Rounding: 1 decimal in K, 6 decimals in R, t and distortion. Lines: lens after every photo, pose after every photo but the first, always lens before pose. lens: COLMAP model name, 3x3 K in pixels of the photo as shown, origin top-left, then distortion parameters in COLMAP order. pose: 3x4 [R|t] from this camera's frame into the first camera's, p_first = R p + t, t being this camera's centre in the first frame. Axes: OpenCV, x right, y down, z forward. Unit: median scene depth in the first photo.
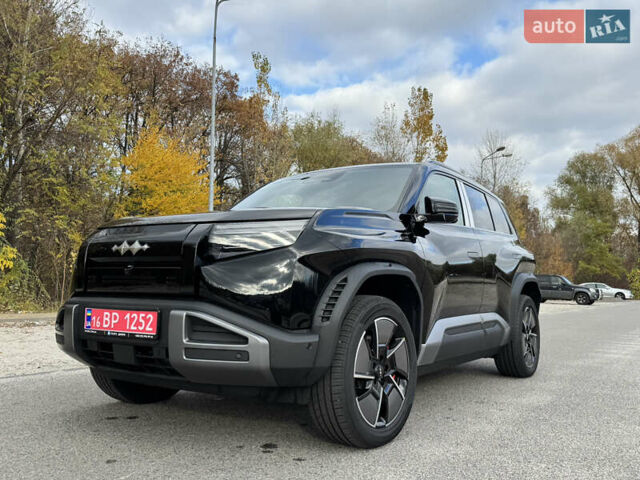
lens RADIAL K [[571.8, 0, 324.5], [0, 571.8, 238.6], [0, 0, 1]] dist [0.148554, -0.301655]
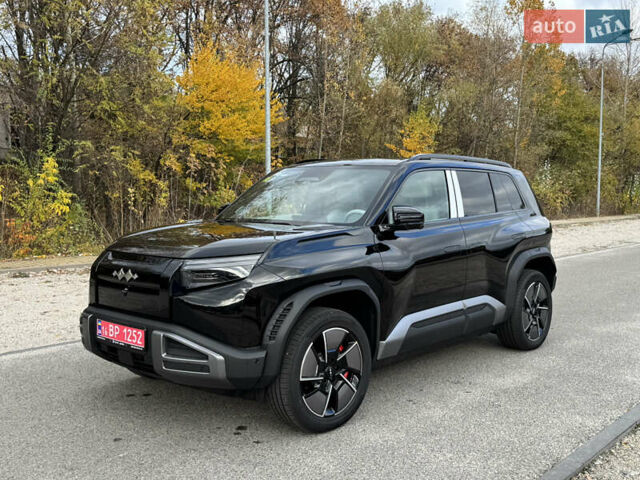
lens RADIAL K [[657.3, 0, 323.0], [0, 657.3, 239.9], [0, 0, 1]] dist [0.202761, -0.472054]
pose [[0.988557, -0.004489, -0.150779, 0.294524], [0.027543, 0.988125, 0.151162, -0.256063], [0.148310, -0.153585, 0.976942, -0.322076]]
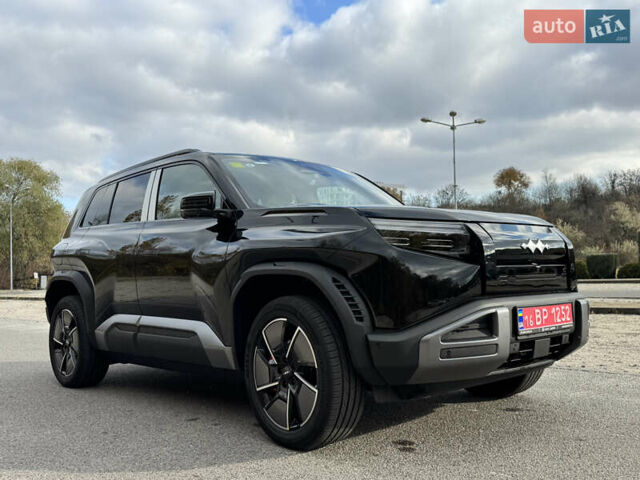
lens RADIAL K [[624.6, 0, 324.1], [0, 624.6, 242.4], [0, 0, 1]] dist [0.181385, -0.391269]
pose [[0.236743, 0.025574, 0.971236, -1.474939], [-0.047330, 0.998770, -0.014762, 0.042233], [-0.970419, -0.042474, 0.237662, 1.059506]]
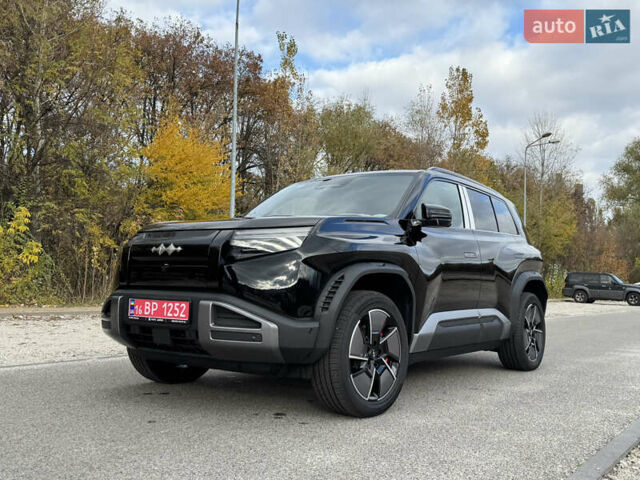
lens RADIAL K [[624.6, 0, 324.1], [0, 624.6, 242.4], [0, 0, 1]] dist [0.181385, -0.391269]
pose [[0.998722, 0.005350, -0.050247, 0.059038], [-0.004449, 0.999827, 0.018035, -0.023321], [0.050335, -0.017789, 0.998574, -0.293574]]
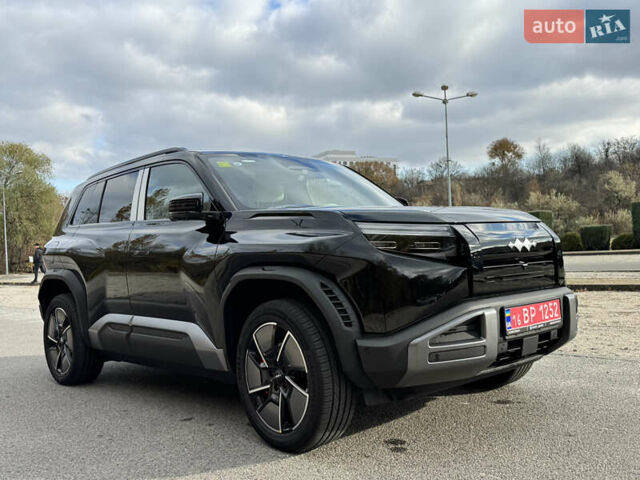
lens RADIAL K [[625.3, 0, 317.8], [0, 625.3, 237.9], [0, 0, 1]] dist [0.179724, -0.394244]
pose [[0.237811, -0.010963, 0.971250, -1.476628], [-0.023061, 0.999591, 0.016929, -0.006489], [-0.971038, -0.026424, 0.237461, 1.049028]]
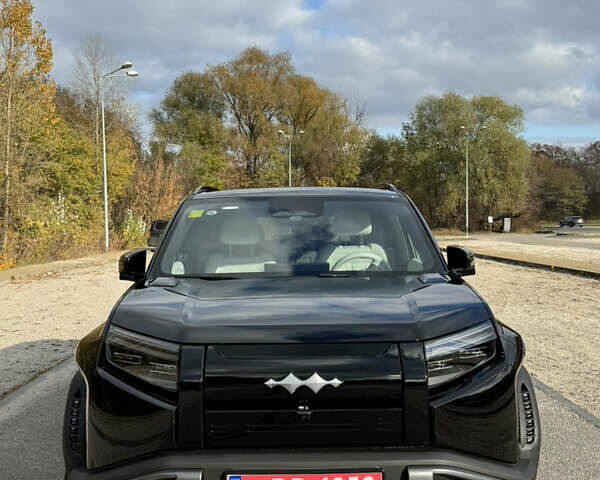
lens RADIAL K [[700.5, 0, 300.0], [0, 700.5, 240.0], [0, 0, 1]] dist [0.143916, -0.255157]
pose [[0.826279, -0.041841, 0.561705, -0.791668], [-0.019039, 0.994593, 0.102093, -0.239107], [-0.562939, -0.095051, 0.821015, 0.295433]]
